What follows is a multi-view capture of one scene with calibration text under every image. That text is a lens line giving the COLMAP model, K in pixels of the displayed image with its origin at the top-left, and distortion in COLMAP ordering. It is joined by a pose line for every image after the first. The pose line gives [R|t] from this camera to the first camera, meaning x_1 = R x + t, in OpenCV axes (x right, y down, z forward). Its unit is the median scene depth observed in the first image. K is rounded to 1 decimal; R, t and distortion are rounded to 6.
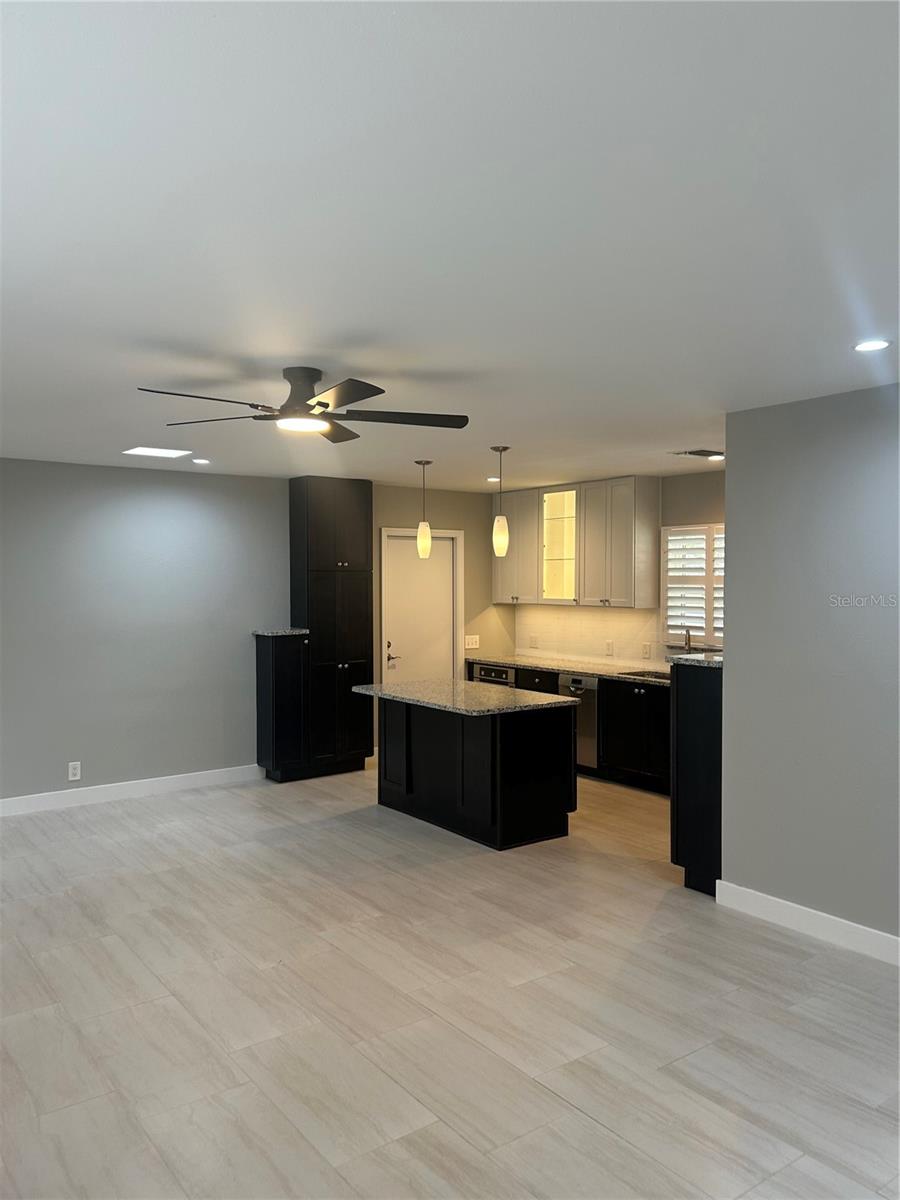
lens RADIAL K [[893.1, 0, 437.9], [0, 893.1, 599.7], [0, 0, 1]] dist [0.043219, -0.003629]
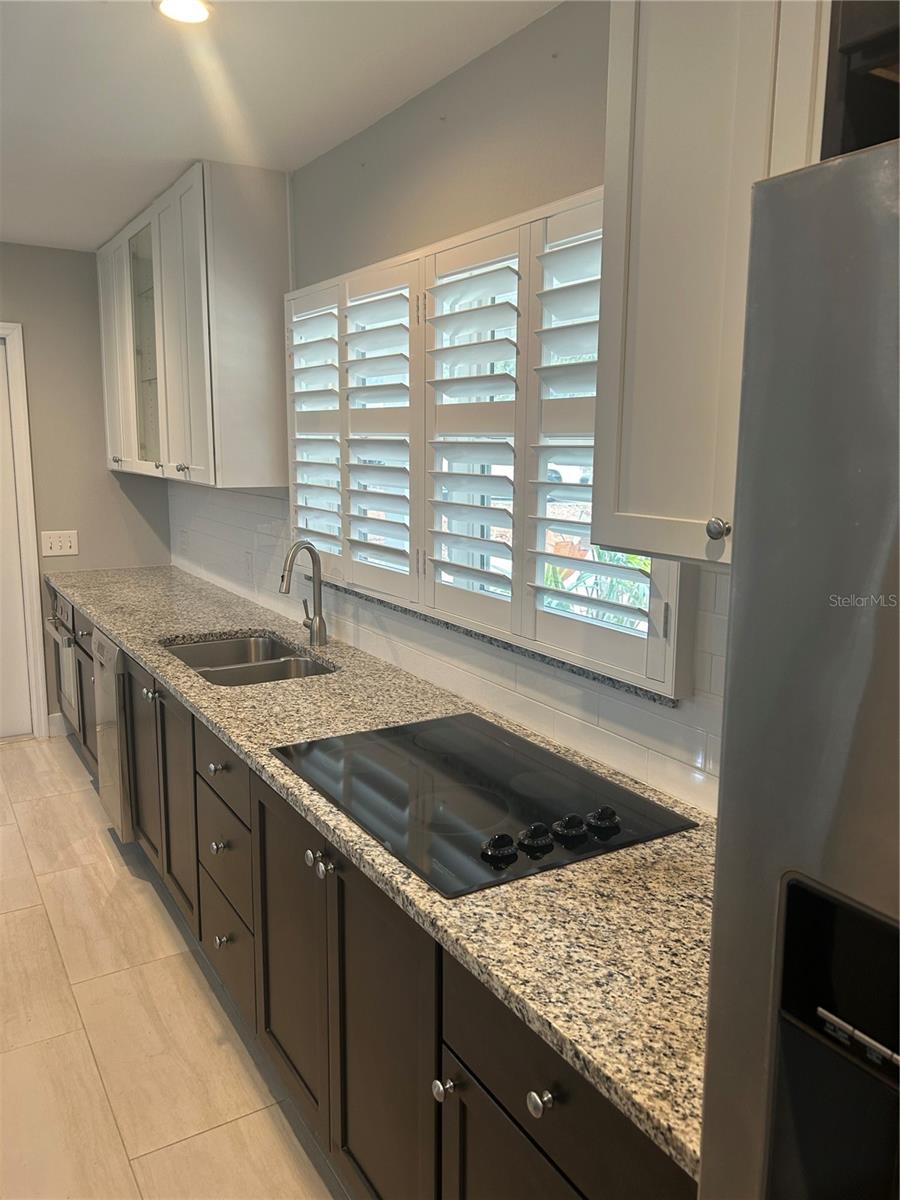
lens RADIAL K [[908.1, 0, 454.0], [0, 908.1, 588.6], [0, 0, 1]] dist [0.043376, -0.041460]
pose [[0.997444, 0.025602, -0.066705, 0.362002], [-0.016485, 0.990869, 0.133813, -0.002340], [0.069521, -0.132371, 0.988759, 0.560137]]
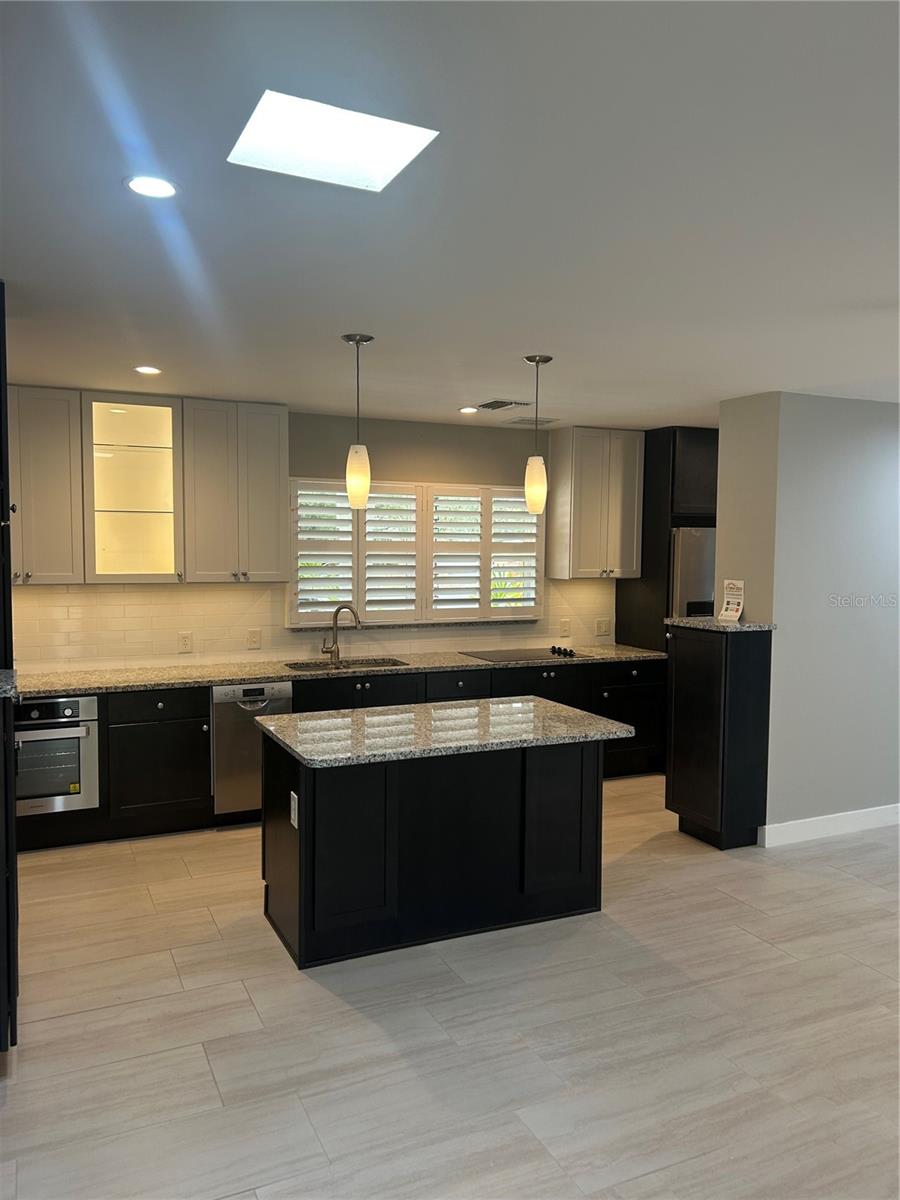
lens RADIAL K [[912.7, 0, 454.7], [0, 912.7, 601.8], [0, 0, 1]] dist [0.063752, -0.054750]
pose [[0.182769, -0.061368, 0.981239, -0.504739], [0.018606, 0.998087, 0.058956, -0.017035], [-0.982980, 0.007481, 0.183561, 0.715027]]
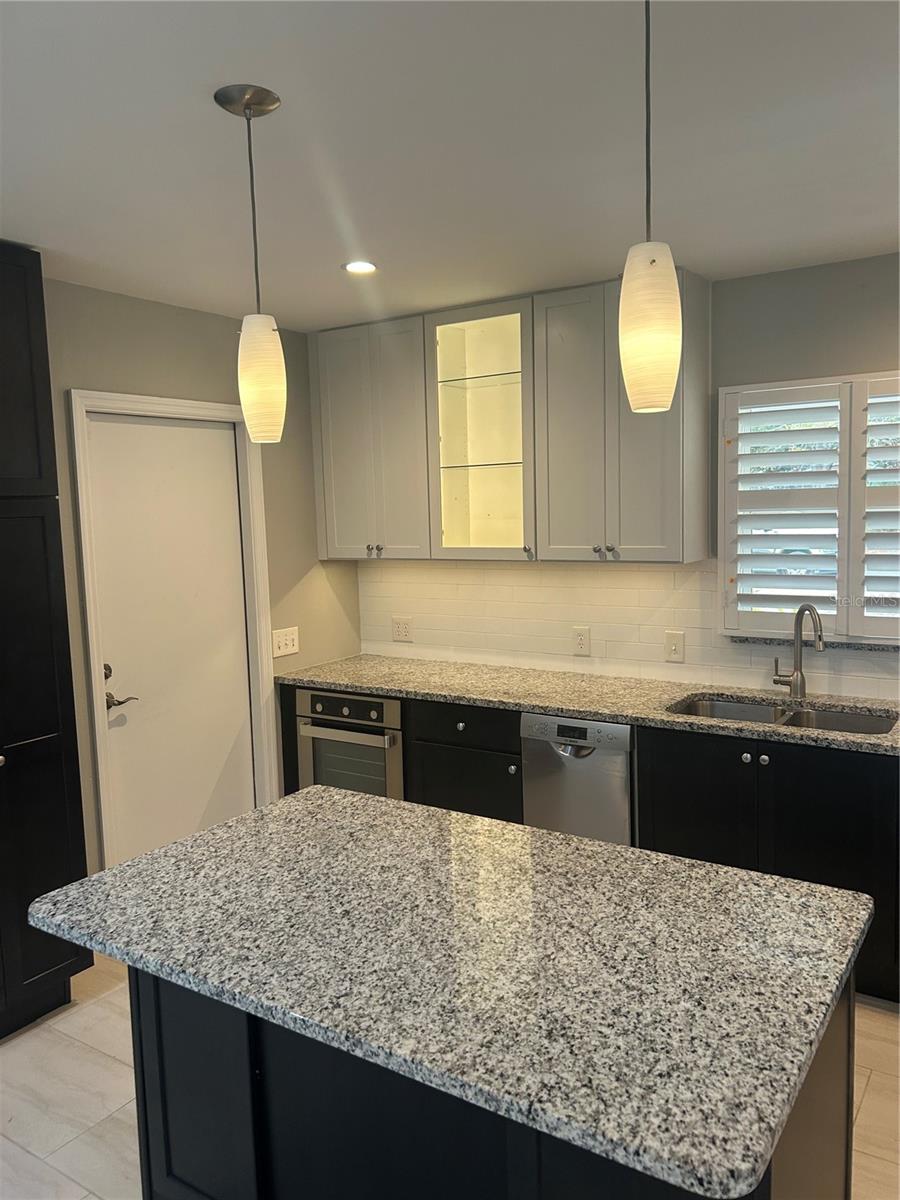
lens RADIAL K [[905.4, 0, 450.0], [0, 905.4, 600.0], [0, 0, 1]] dist [0.049449, -0.040928]
pose [[0.935322, -0.063388, 0.348073, -0.056845], [0.037388, 0.996019, 0.080918, -0.014064], [-0.351816, -0.062671, 0.933969, 0.597002]]
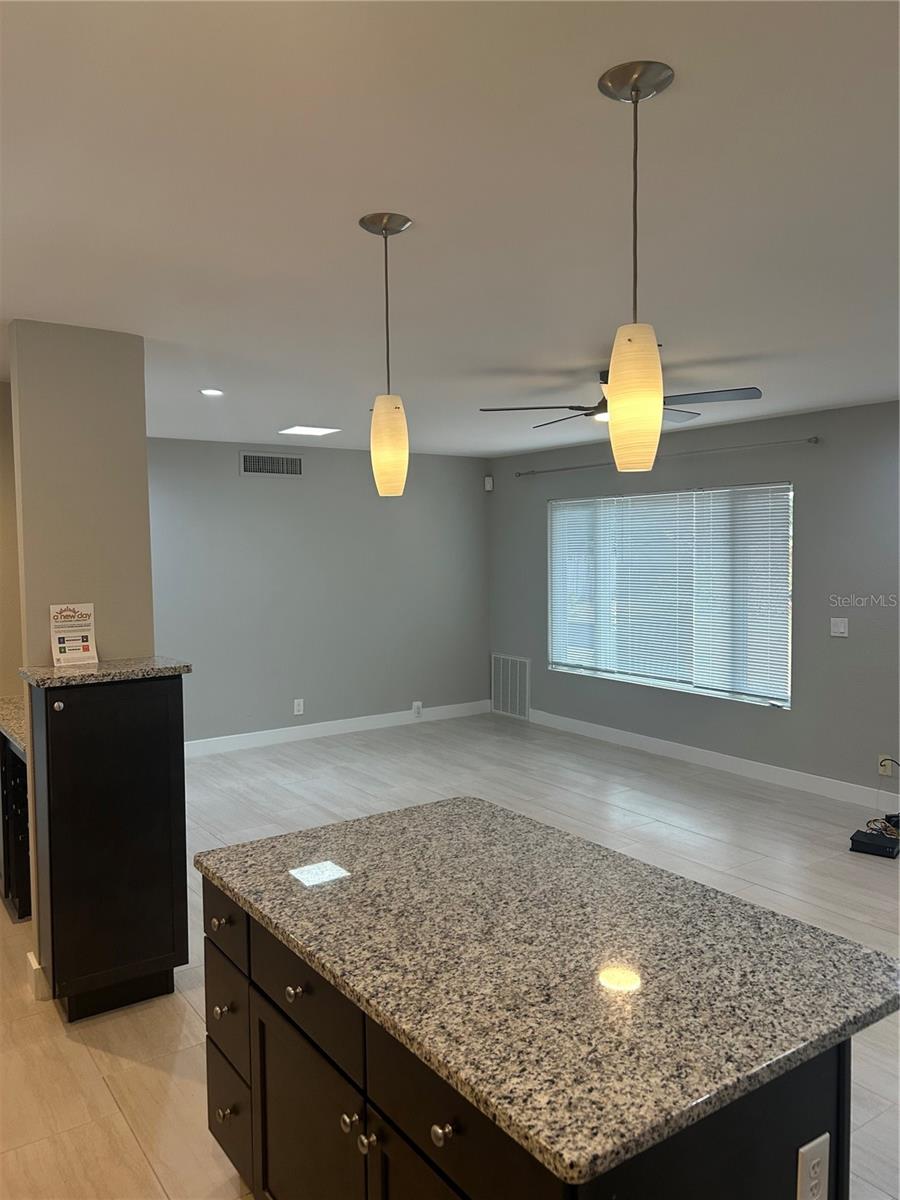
lens RADIAL K [[905.4, 0, 450.0], [0, 905.4, 600.0], [0, 0, 1]] dist [0.049449, -0.040928]
pose [[-0.999742, 0.013772, 0.018066, 0.028972], [0.015402, 0.995505, 0.093453, -0.029948], [-0.016698, 0.093707, -0.995460, 1.085640]]
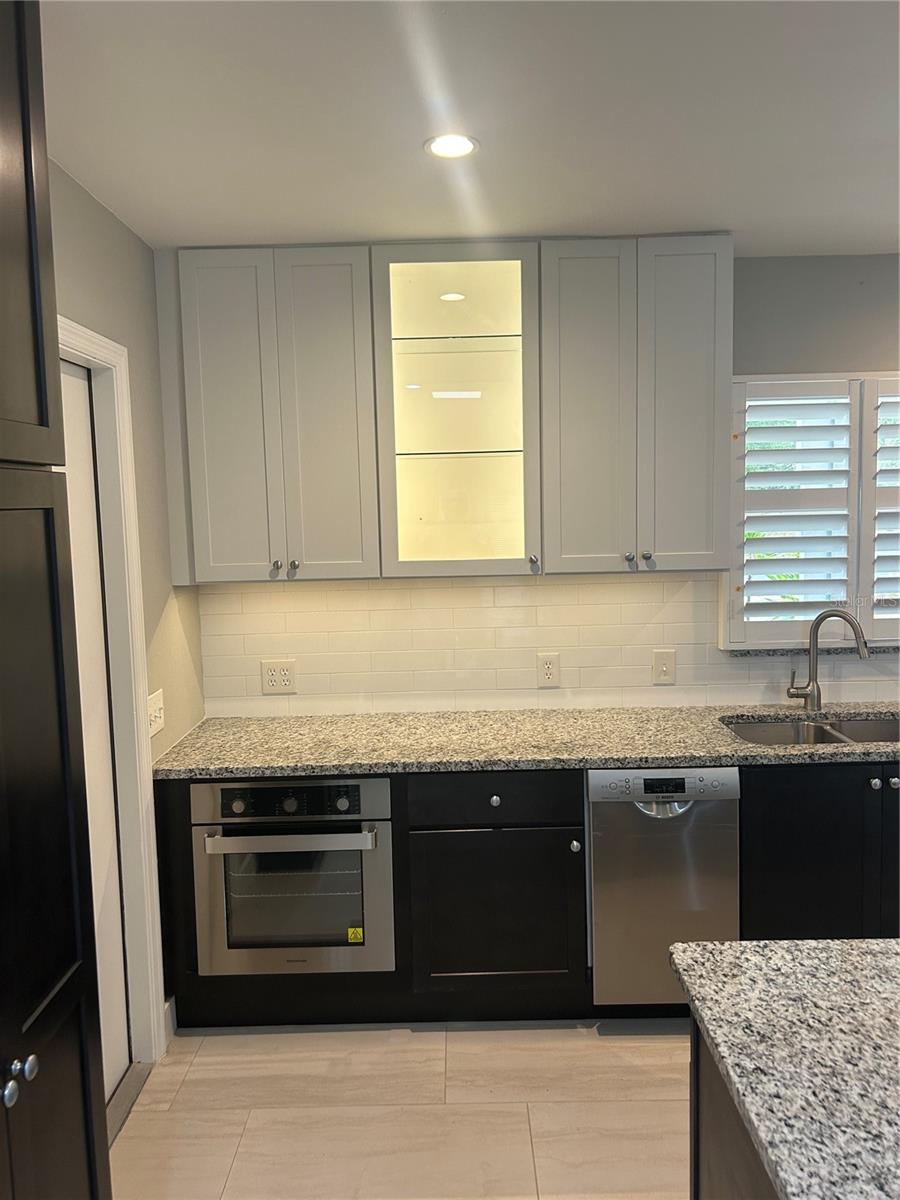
lens RADIAL K [[908.1, 0, 454.0], [0, 908.1, 588.6], [0, 0, 1]] dist [0.043376, -0.041460]
pose [[0.581619, -0.086115, 0.808891, -0.184092], [0.045314, 0.996267, 0.073481, -0.018320], [-0.812199, -0.006084, 0.583349, 0.852531]]
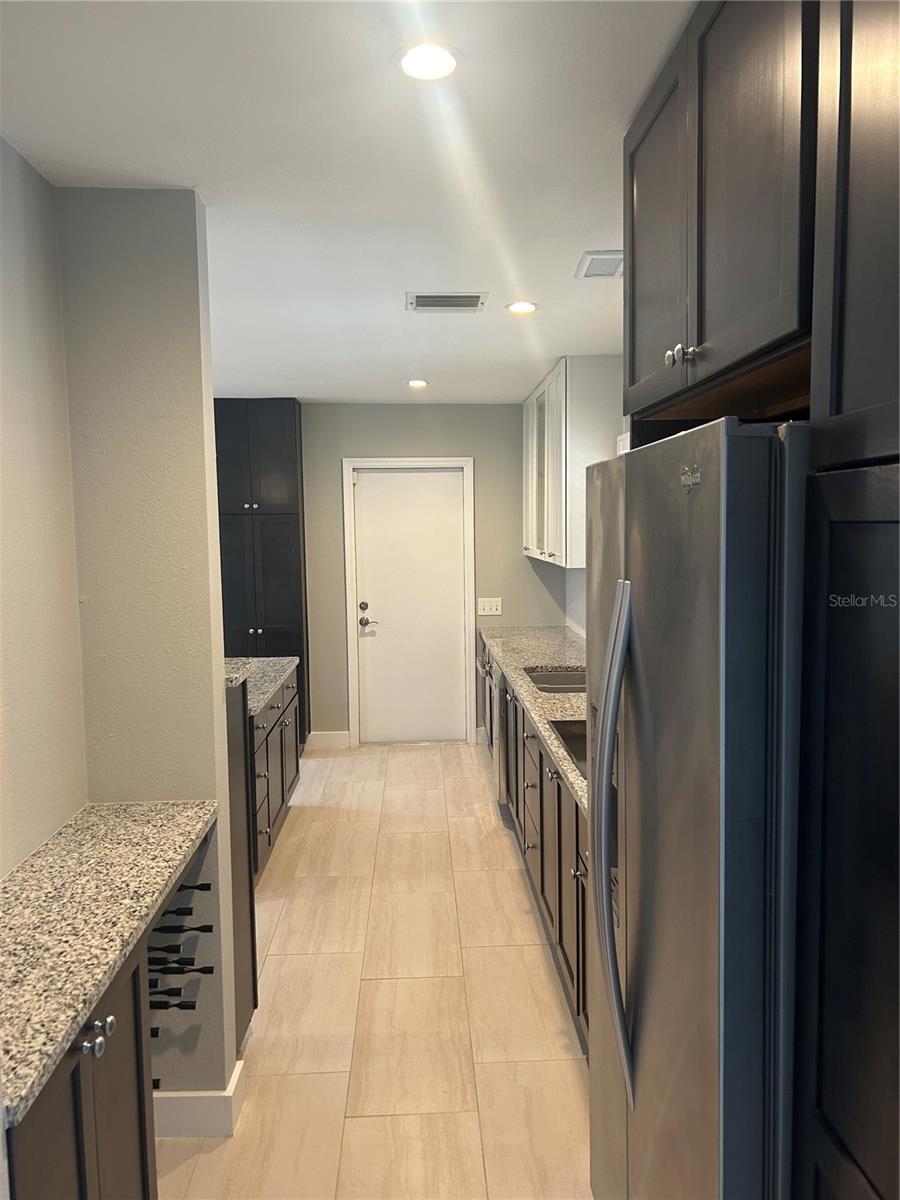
lens RADIAL K [[908.1, 0, 454.0], [0, 908.1, 588.6], [0, 0, 1]] dist [0.043376, -0.041460]
pose [[0.837396, 0.031229, -0.545703, 0.503773], [-0.002797, 0.998598, 0.052855, -0.009178], [0.546589, -0.042734, 0.836310, 0.406424]]
